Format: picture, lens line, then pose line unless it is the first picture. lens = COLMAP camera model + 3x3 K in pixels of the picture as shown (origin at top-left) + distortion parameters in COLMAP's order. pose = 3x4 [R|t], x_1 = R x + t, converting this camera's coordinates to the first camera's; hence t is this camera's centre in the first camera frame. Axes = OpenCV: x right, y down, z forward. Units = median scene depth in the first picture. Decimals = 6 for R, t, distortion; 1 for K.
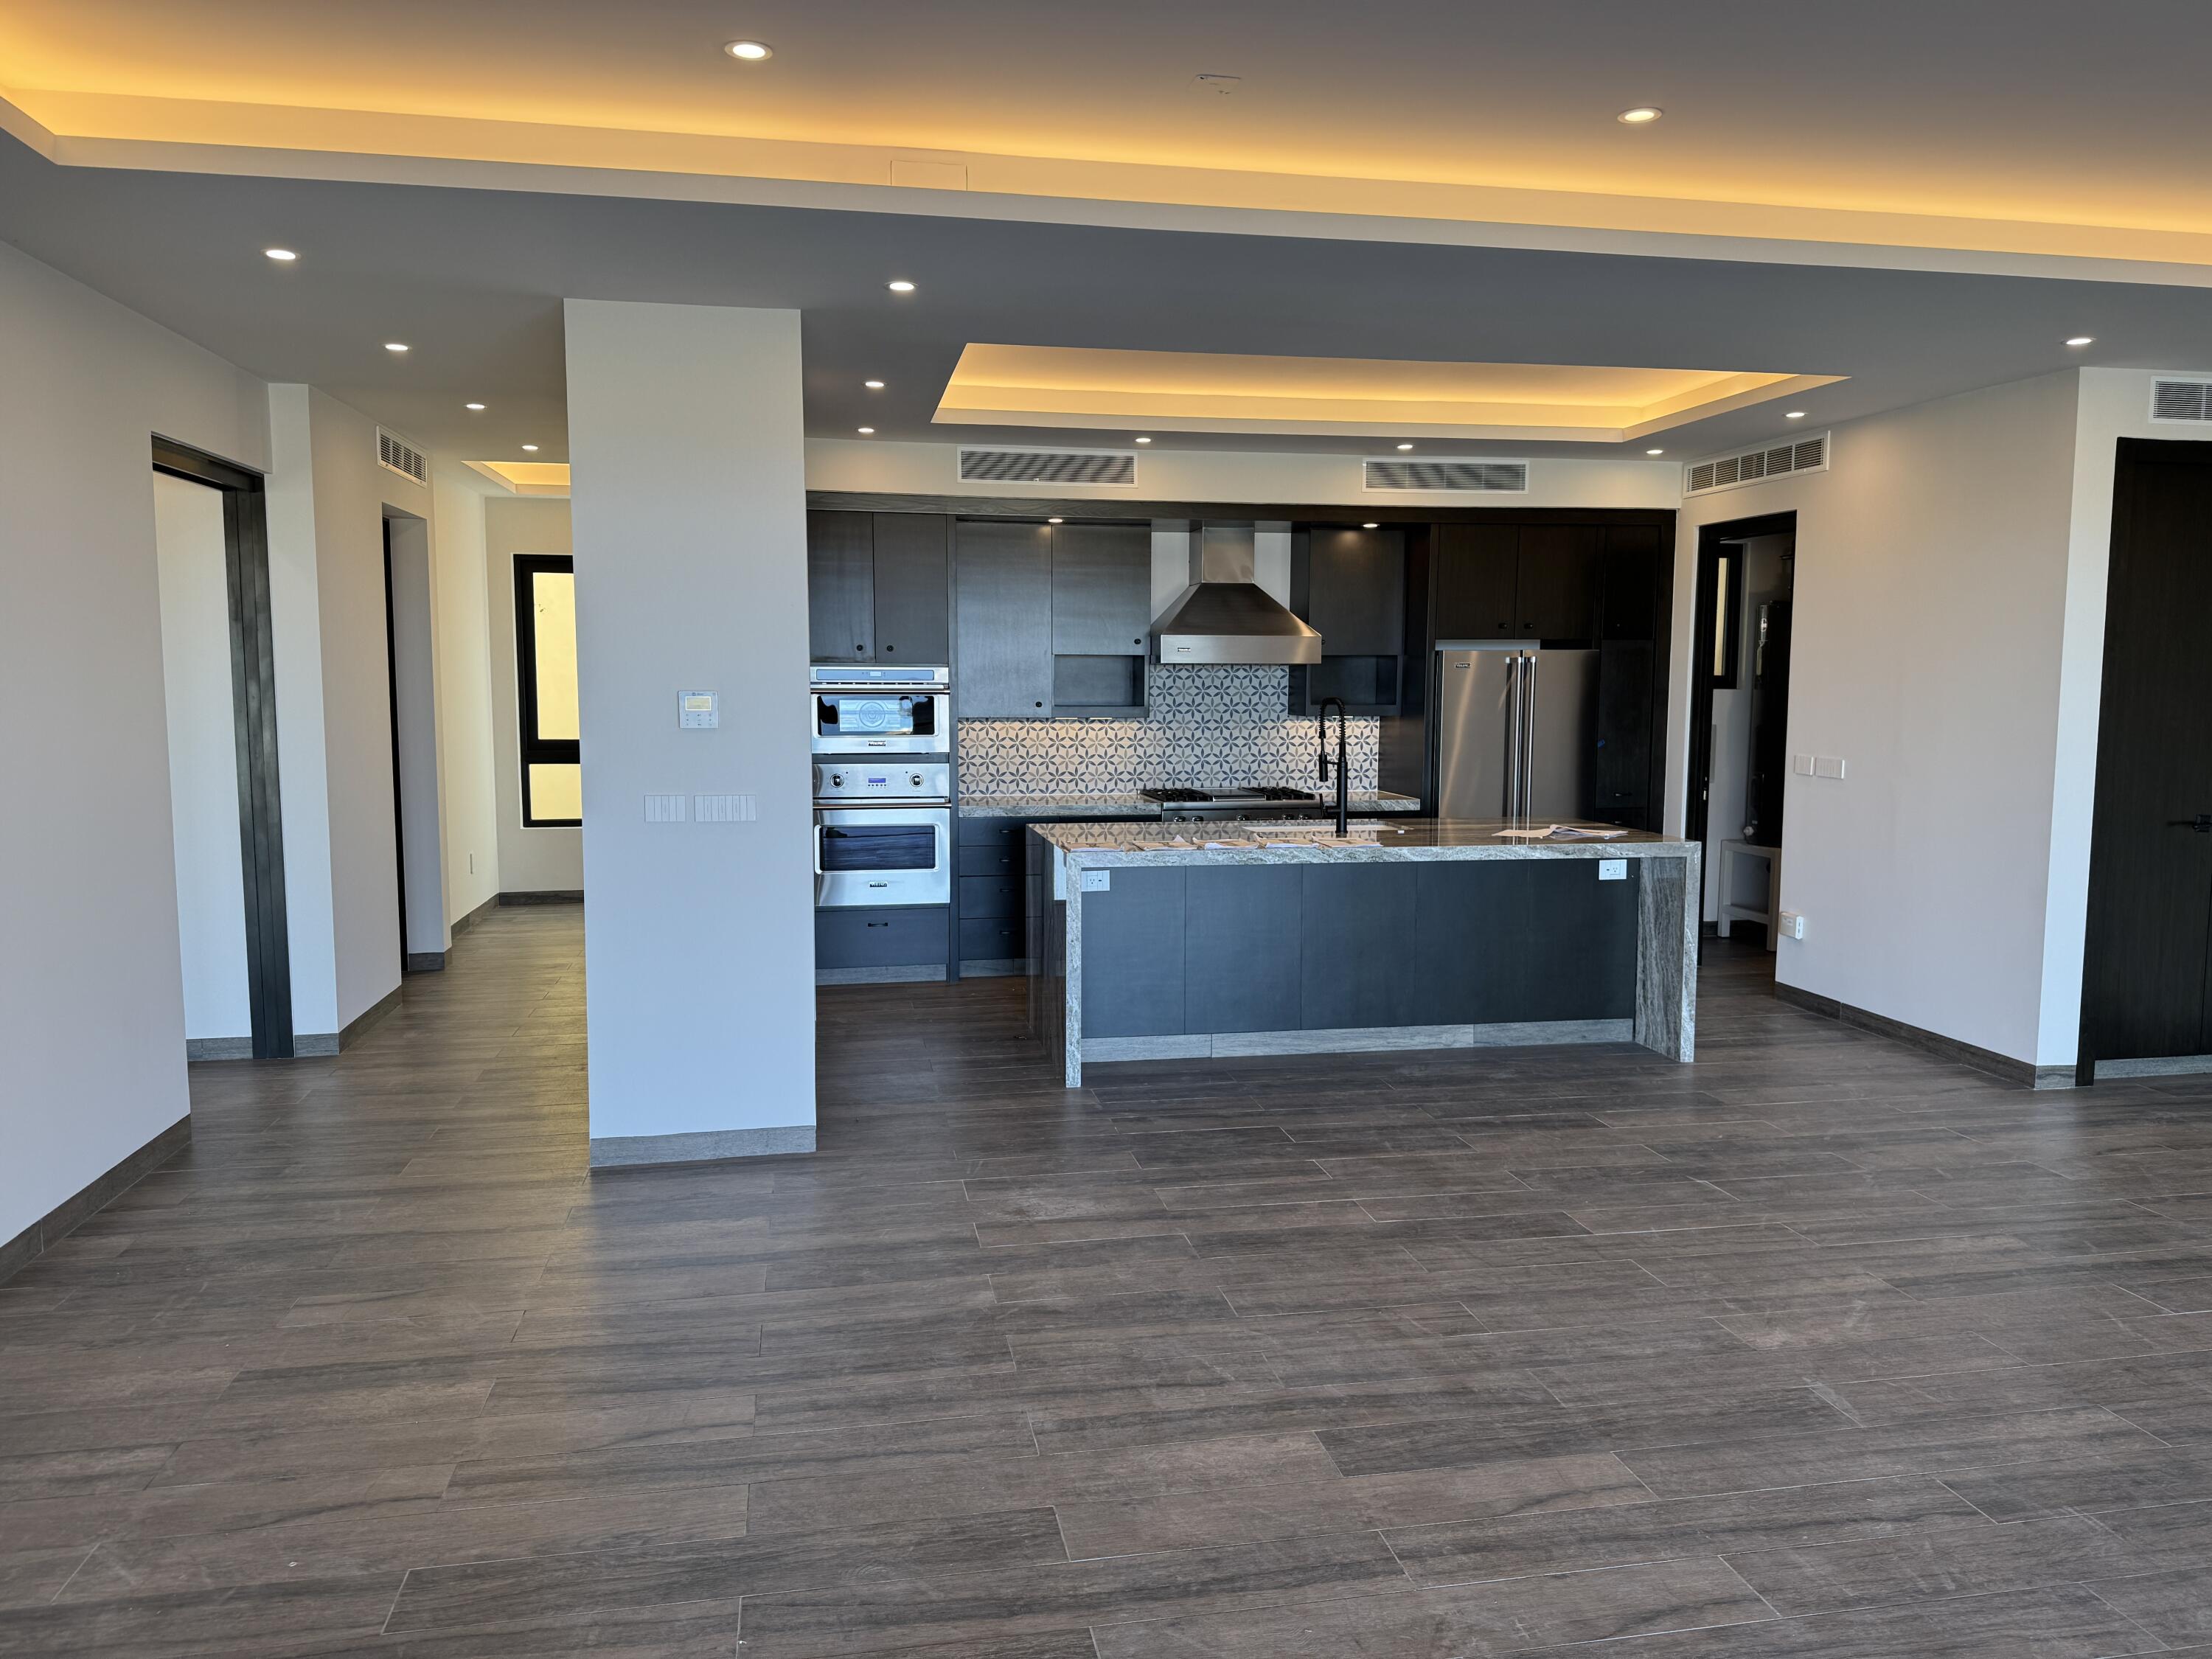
lens RADIAL K [[1520.7, 0, 1099.9], [0, 1520.7, 828.6], [0, 0, 1]] dist [0.005838, -0.008399]
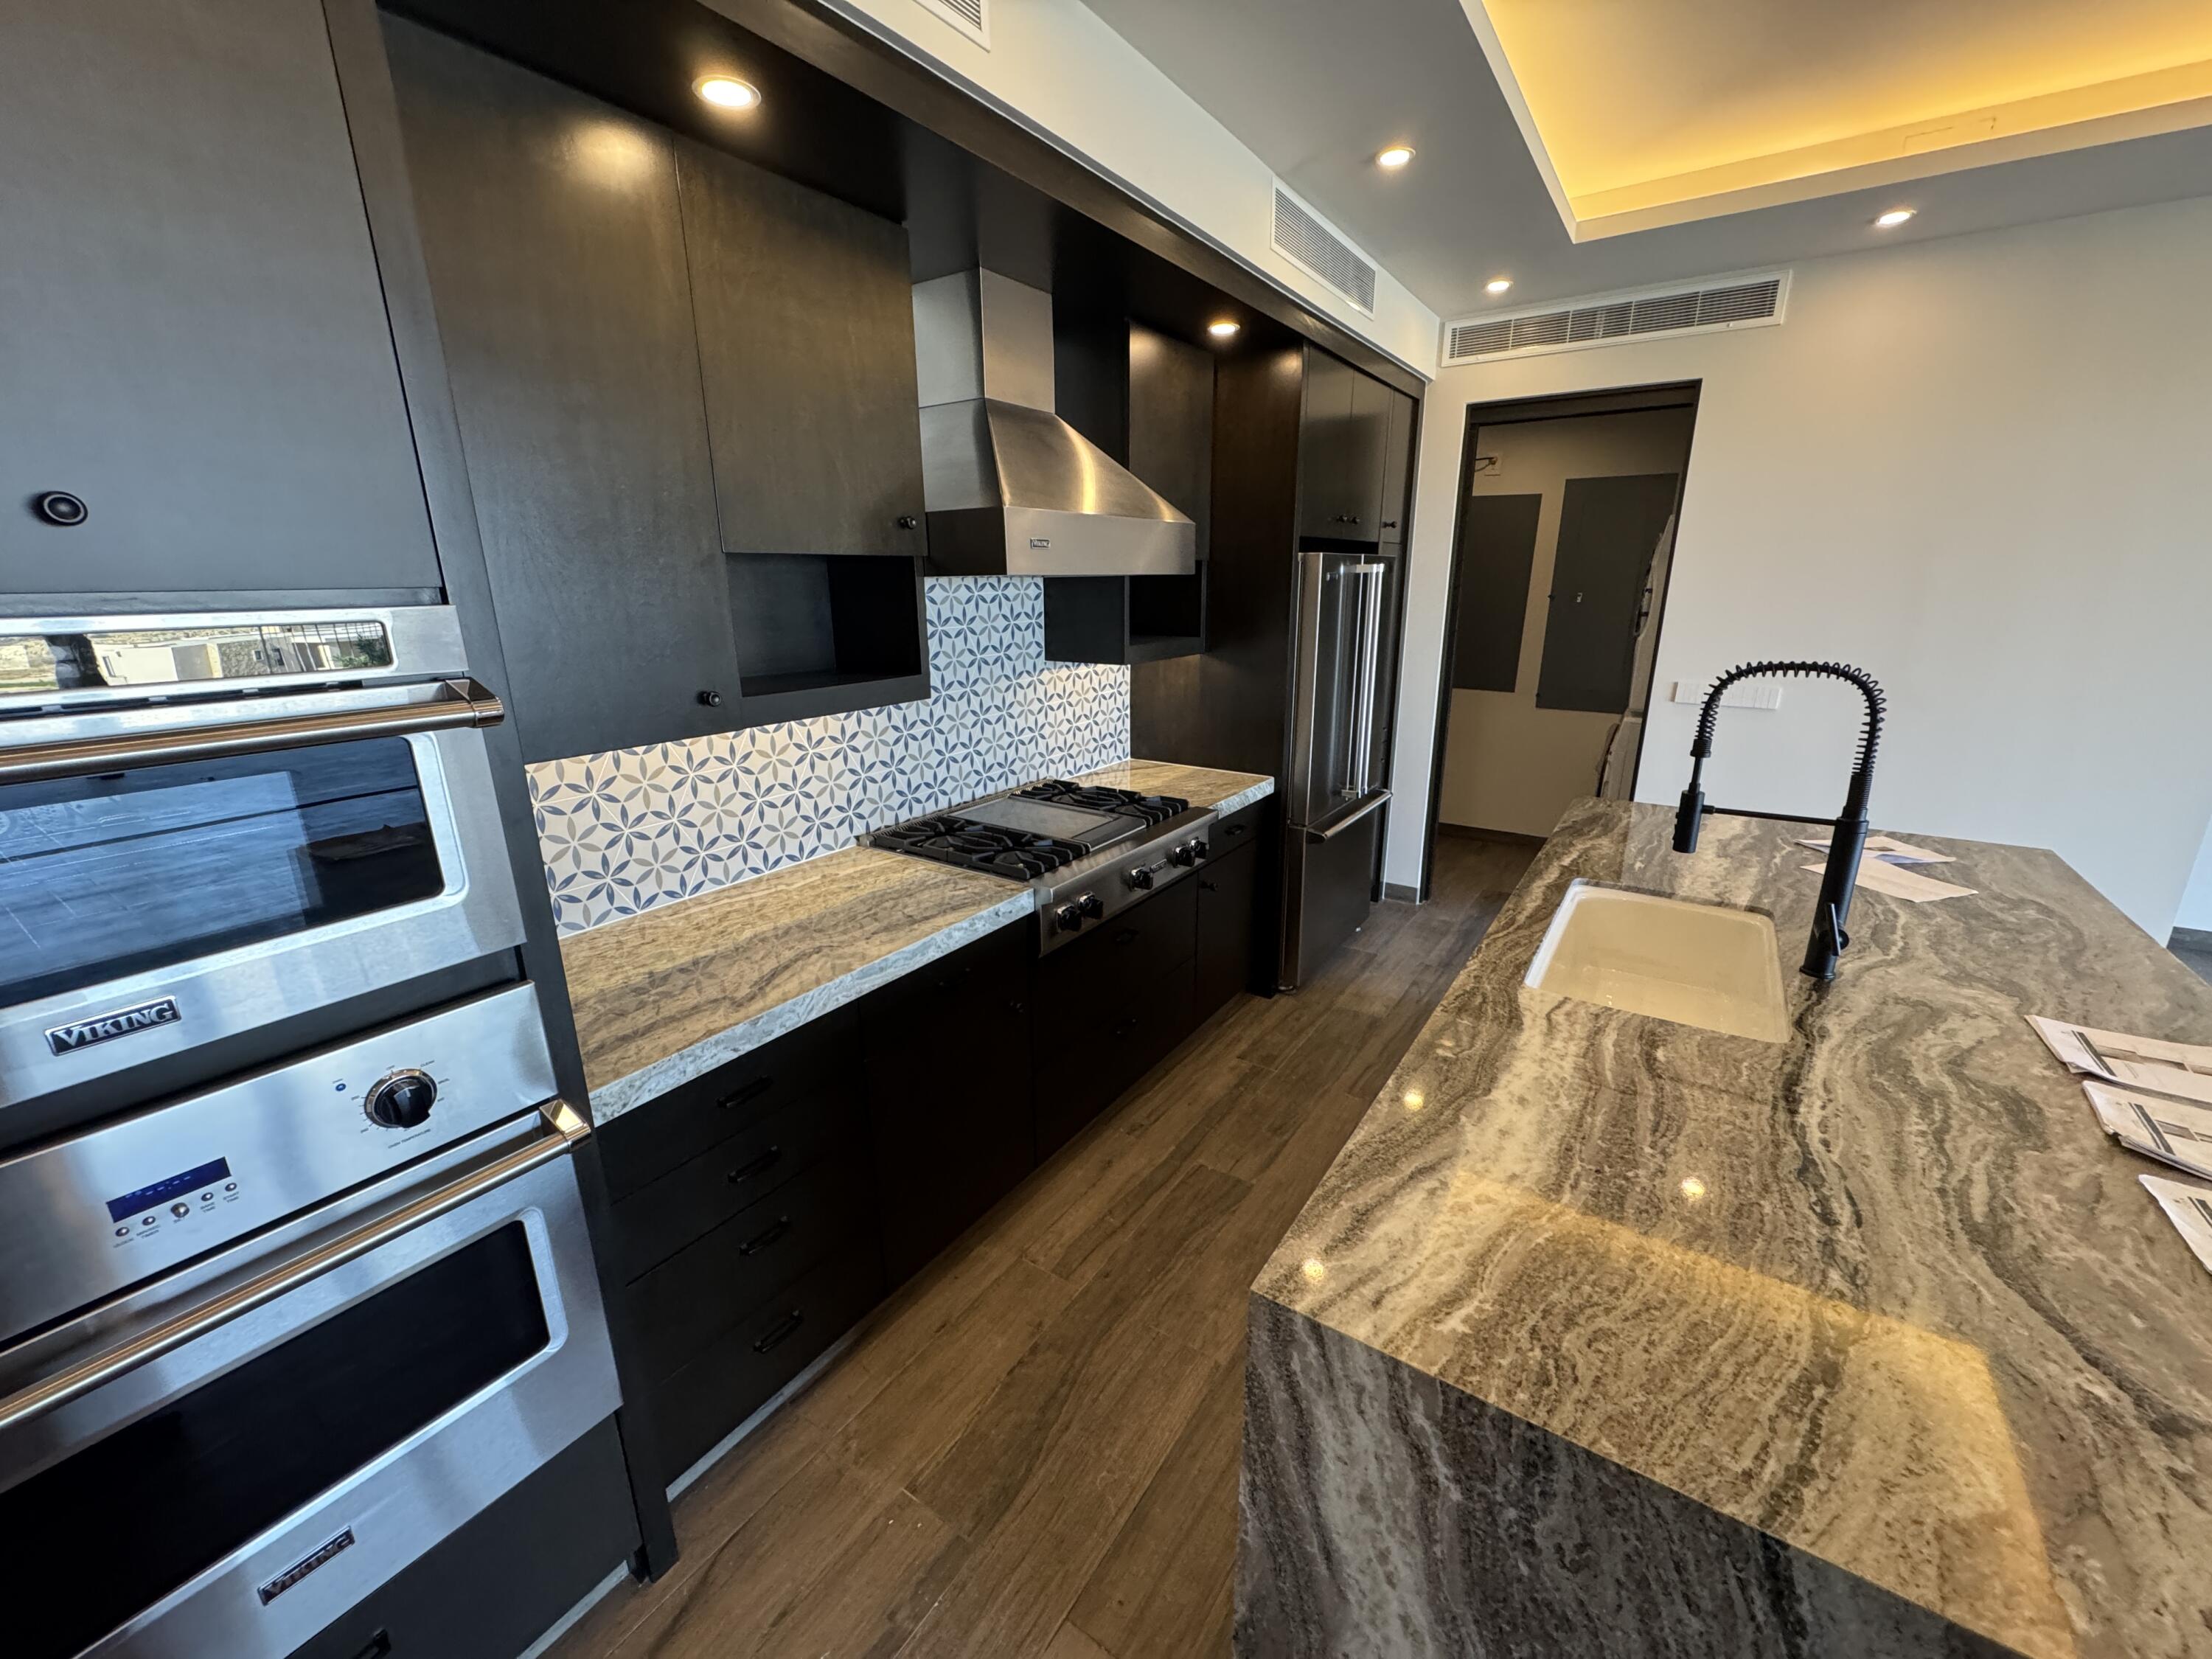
lens RADIAL K [[883.8, 0, 1116.4], [0, 883.8, 821.5], [0, 0, 1]] dist [-0.002887, 0.001337]
pose [[0.698755, -0.198217, 0.687351, -0.186482], [0.077272, 0.976137, 0.202943, -0.135407], [-0.711175, -0.088695, 0.697397, 1.205300]]
